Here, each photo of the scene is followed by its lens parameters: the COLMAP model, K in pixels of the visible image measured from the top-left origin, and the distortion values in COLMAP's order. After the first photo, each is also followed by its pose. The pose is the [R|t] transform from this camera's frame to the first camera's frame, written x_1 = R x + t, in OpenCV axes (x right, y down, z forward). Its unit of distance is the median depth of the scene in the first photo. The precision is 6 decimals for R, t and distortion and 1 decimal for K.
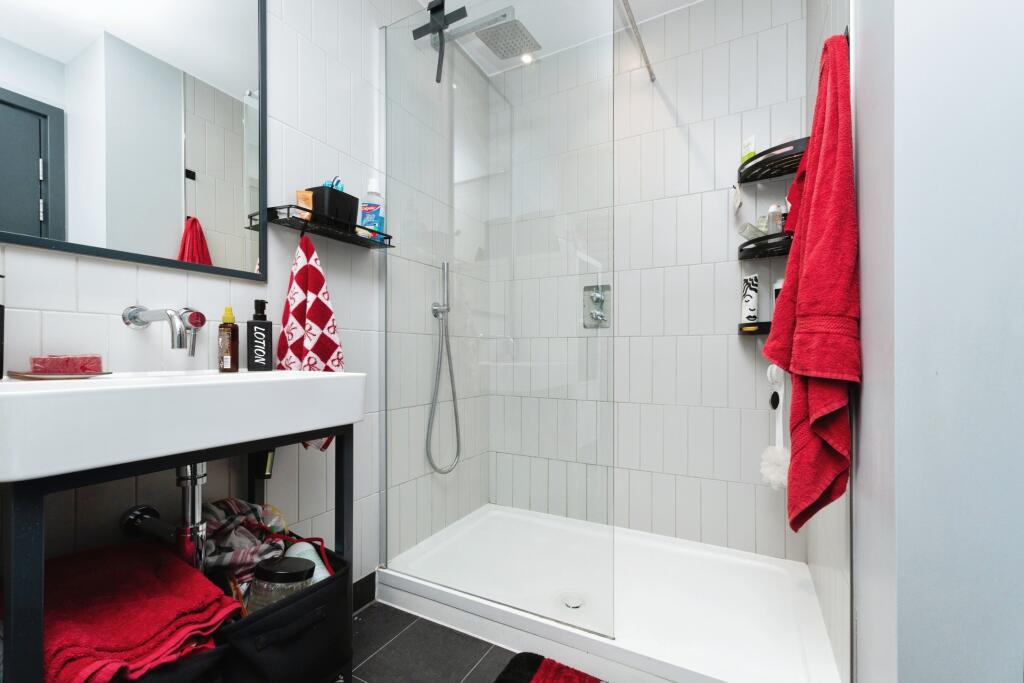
lens RADIAL K [[438.8, 0, 509.4], [0, 438.8, 346.0], [0, 0, 1]] dist [-0.001860, -0.000675]
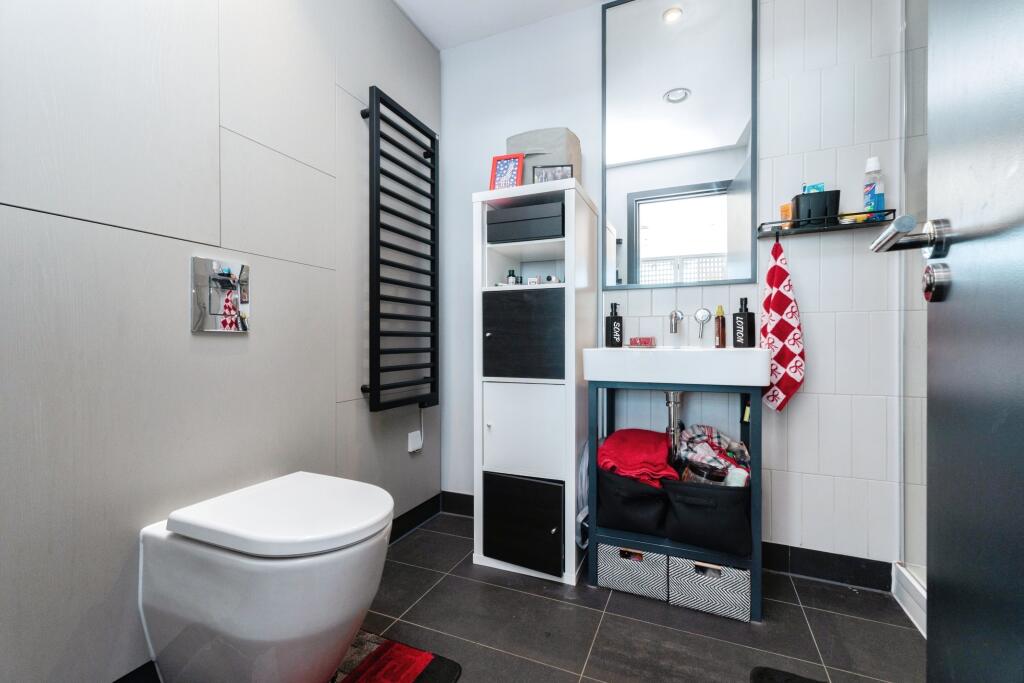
lens RADIAL K [[438.8, 0, 509.2], [0, 438.8, 343.9], [0, 0, 1]] dist [-0.001860, -0.000675]
pose [[0.070602, -0.001472, -0.997503, 0.779181], [0.011886, 0.999929, -0.000634, 0.035413], [0.997434, -0.011812, 0.070614, 0.143581]]
